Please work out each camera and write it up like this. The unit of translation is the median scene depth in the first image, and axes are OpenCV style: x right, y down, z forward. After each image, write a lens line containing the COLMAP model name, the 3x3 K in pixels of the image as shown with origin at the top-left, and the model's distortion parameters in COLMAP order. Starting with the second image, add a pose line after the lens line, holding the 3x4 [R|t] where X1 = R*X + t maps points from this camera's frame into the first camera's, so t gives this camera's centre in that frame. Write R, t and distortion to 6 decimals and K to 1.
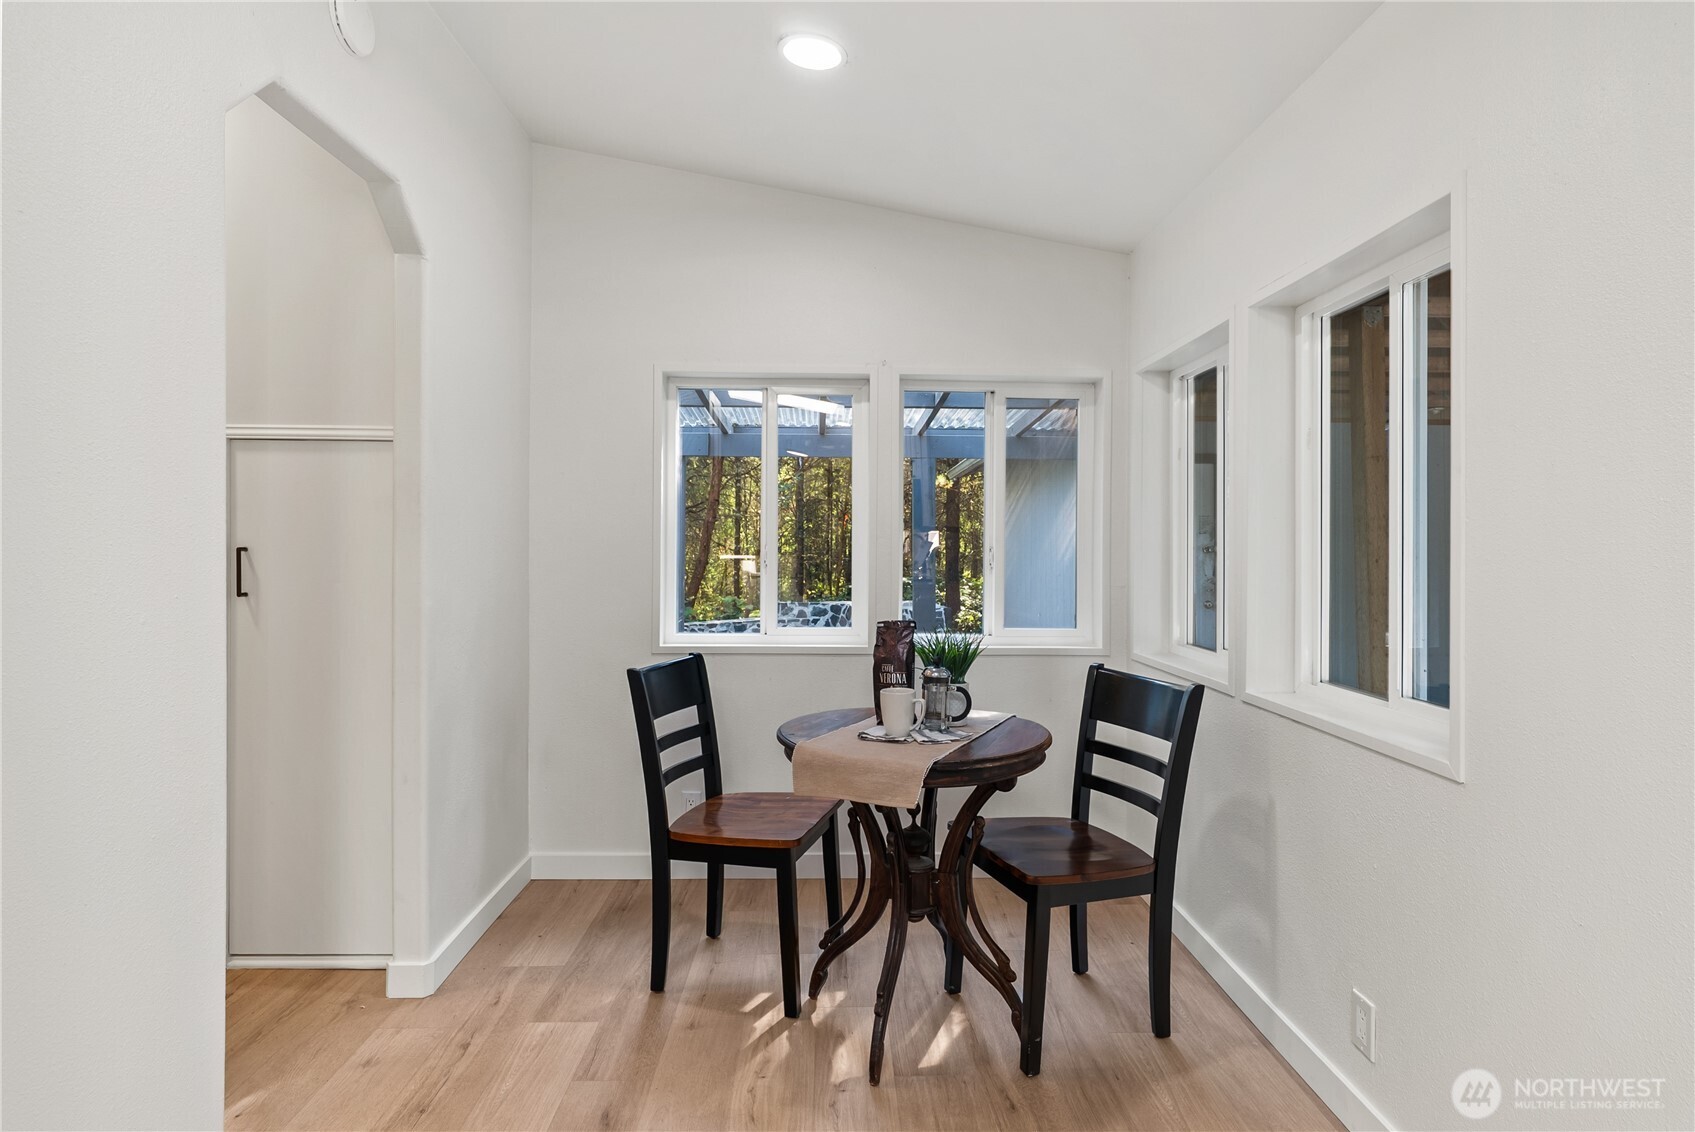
lens RADIAL K [[867.8, 0, 843.9], [0, 867.8, 552.8], [0, 0, 1]] dist [0.026308, 0.000404]
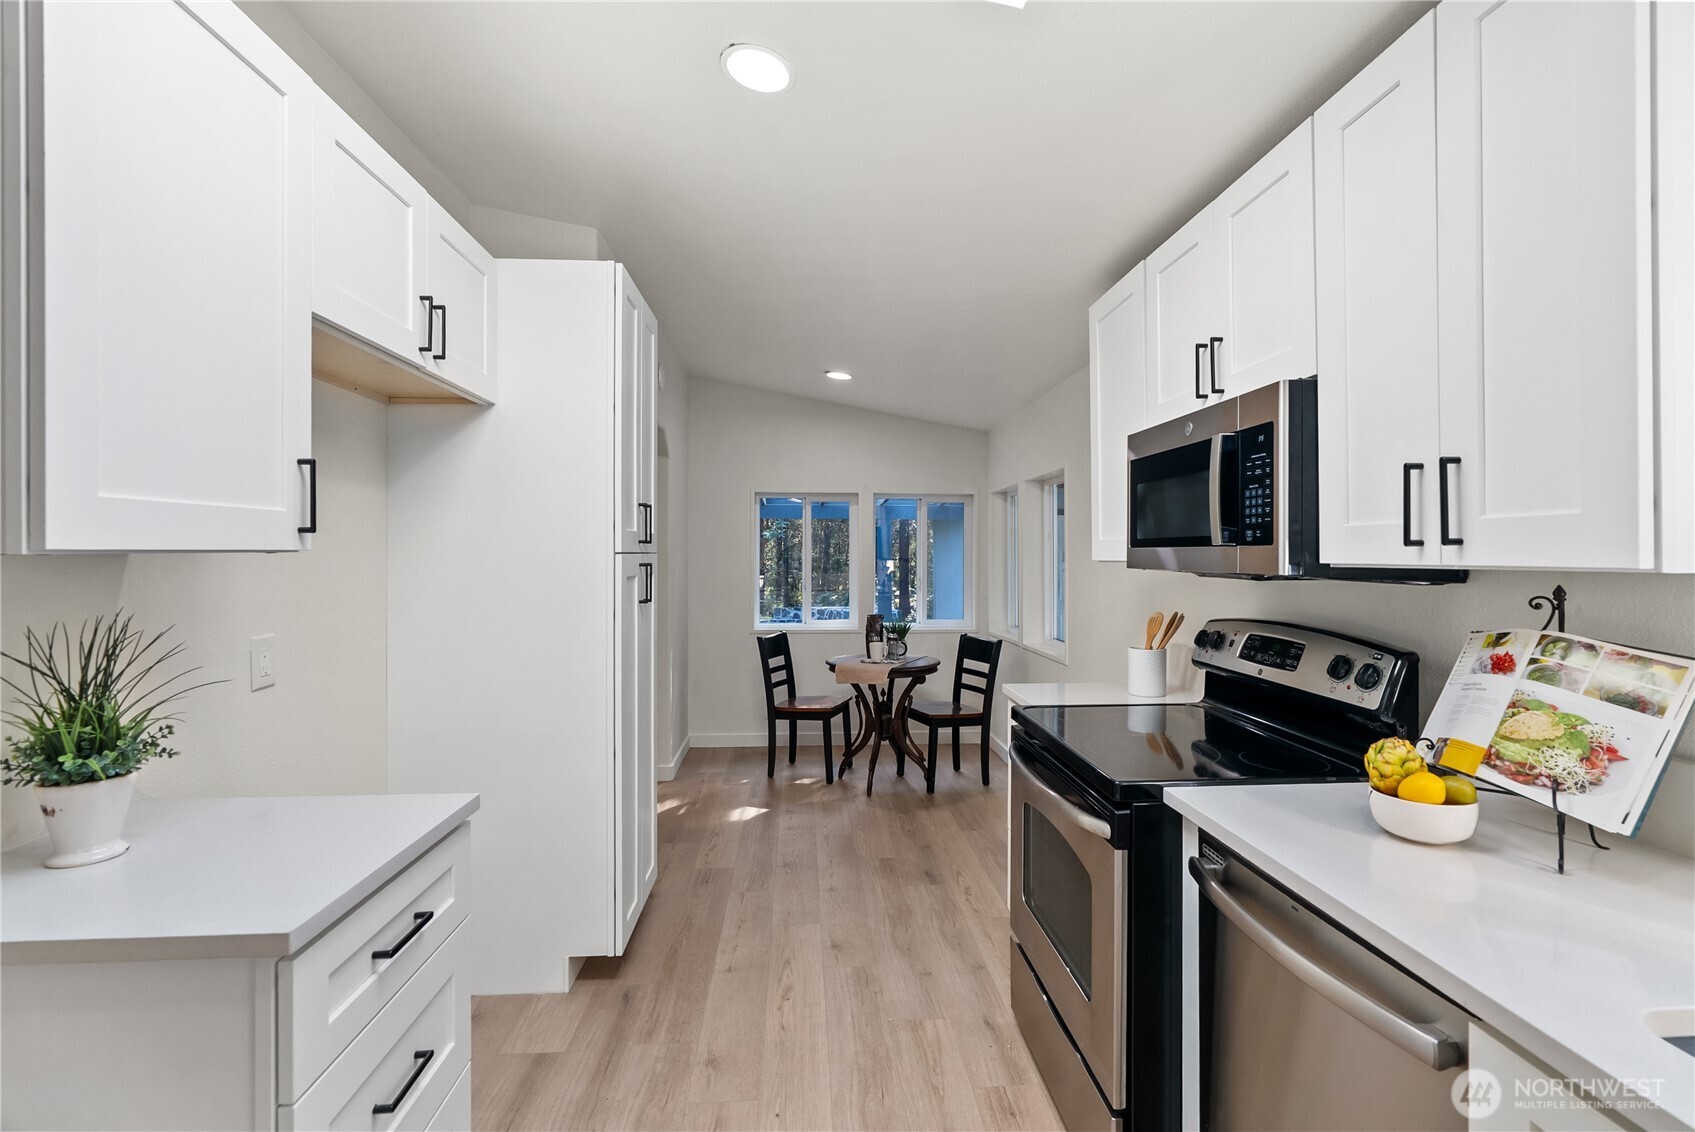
lens RADIAL K [[780.0, 0, 850.5], [0, 780.0, 563.9], [0, 0, 1]] dist [-0.000100, 0.000053]
pose [[0.998593, -0.005742, 0.052717, -0.115188], [0.005701, 0.999983, 0.000925, -0.060948], [-0.052722, -0.000623, 0.998609, -1.081019]]
